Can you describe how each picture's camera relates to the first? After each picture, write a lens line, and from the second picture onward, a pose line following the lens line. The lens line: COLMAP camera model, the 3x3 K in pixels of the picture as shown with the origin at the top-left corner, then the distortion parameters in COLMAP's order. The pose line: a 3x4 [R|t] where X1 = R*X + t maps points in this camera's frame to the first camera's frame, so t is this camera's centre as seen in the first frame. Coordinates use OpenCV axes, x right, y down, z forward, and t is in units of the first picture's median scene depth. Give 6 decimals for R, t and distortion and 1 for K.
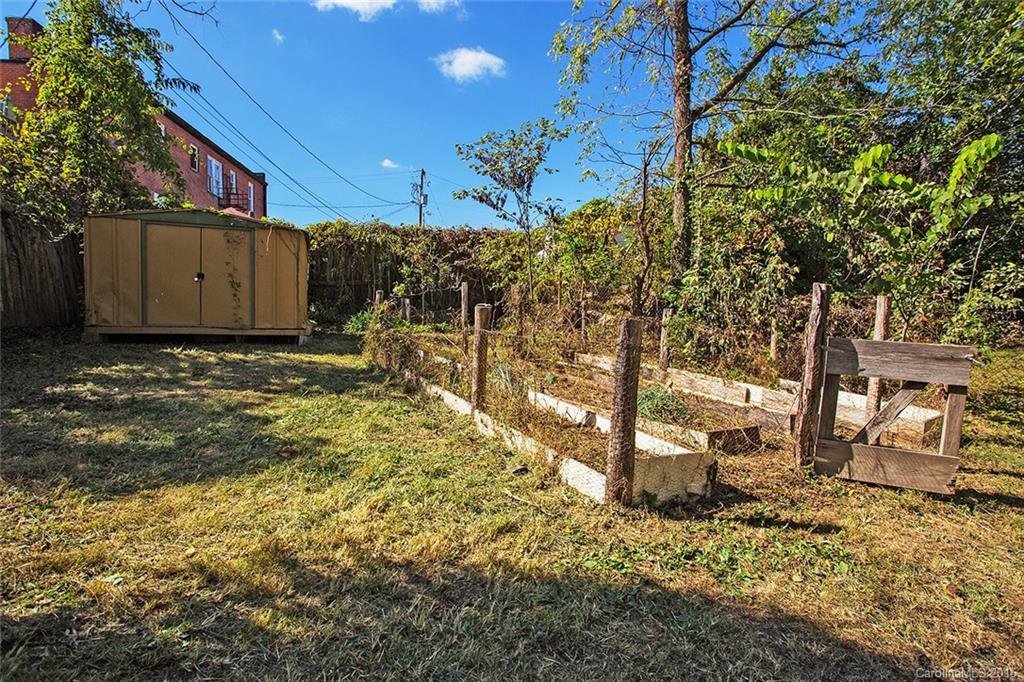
lens RADIAL K [[502.5, 0, 509.1], [0, 502.5, 341.4], [0, 0, 1]] dist [-0.071774, 0.030607]
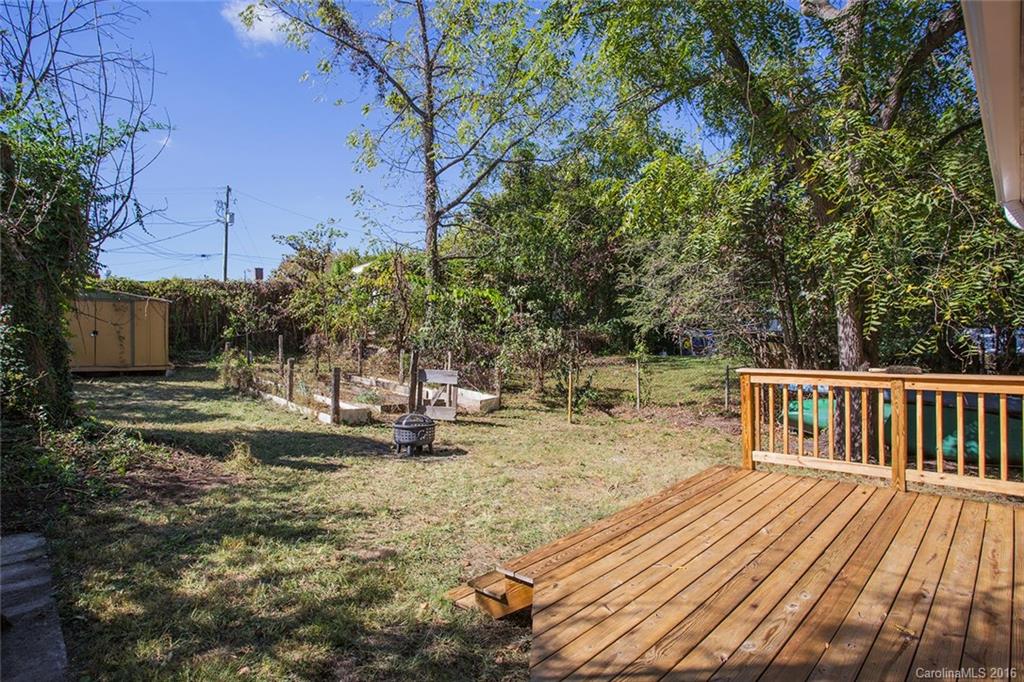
lens RADIAL K [[572.3, 0, 512.0], [0, 572.3, 341.0], [0, 0, 1]] dist [-0.039675, 0.000906]
pose [[0.952975, -0.017132, 0.302564, 0.067984], [0.025443, 0.999399, -0.023548, -0.032592], [-0.301979, 0.030139, 0.952838, -0.975861]]
